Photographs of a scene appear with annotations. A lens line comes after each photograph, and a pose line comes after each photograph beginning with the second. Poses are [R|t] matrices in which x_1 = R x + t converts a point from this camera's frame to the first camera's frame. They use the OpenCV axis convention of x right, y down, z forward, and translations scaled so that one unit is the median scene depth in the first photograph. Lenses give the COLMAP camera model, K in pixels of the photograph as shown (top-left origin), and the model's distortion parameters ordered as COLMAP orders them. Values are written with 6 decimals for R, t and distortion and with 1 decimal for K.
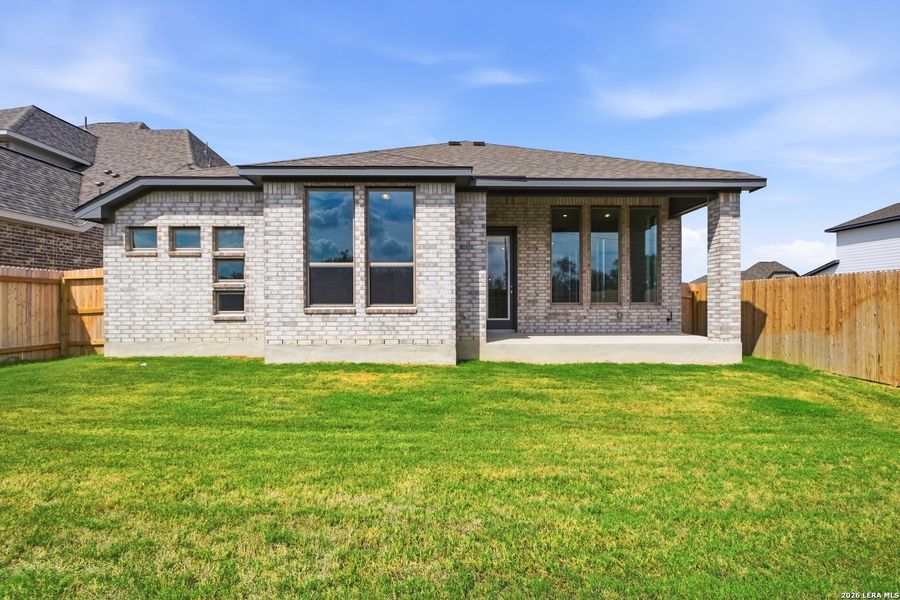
lens RADIAL K [[413.6, 0, 453.1], [0, 413.6, 303.3], [0, 0, 1]] dist [-0.001794, -0.005176]
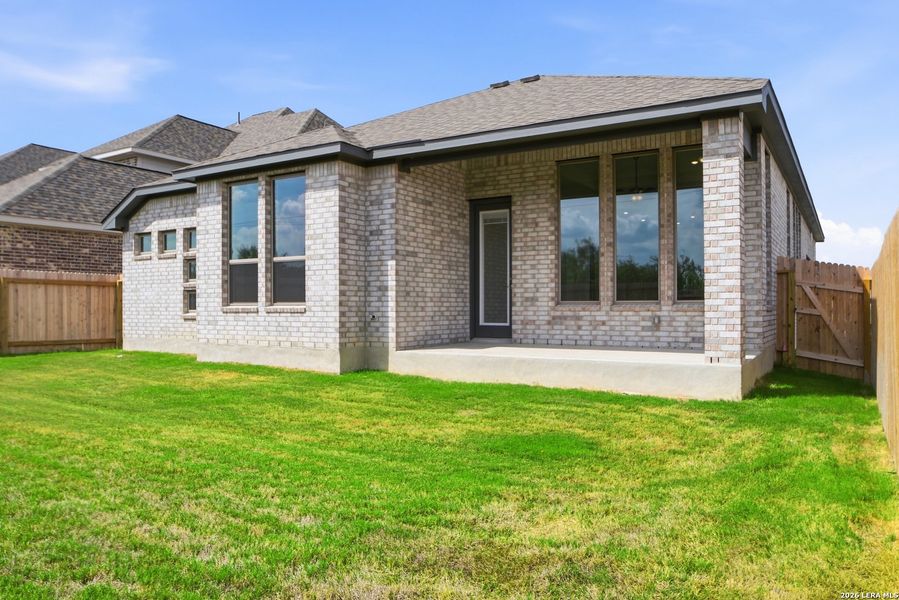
lens RADIAL K [[633.6, 0, 448.8], [0, 633.6, 307.6], [0, 0, 1]] dist [-0.047377, 0.005700]
pose [[0.853527, 0.001412, -0.521046, 0.809833], [-0.000984, 0.999999, 0.001099, 0.010684], [0.521047, -0.000426, 0.853528, 0.003423]]
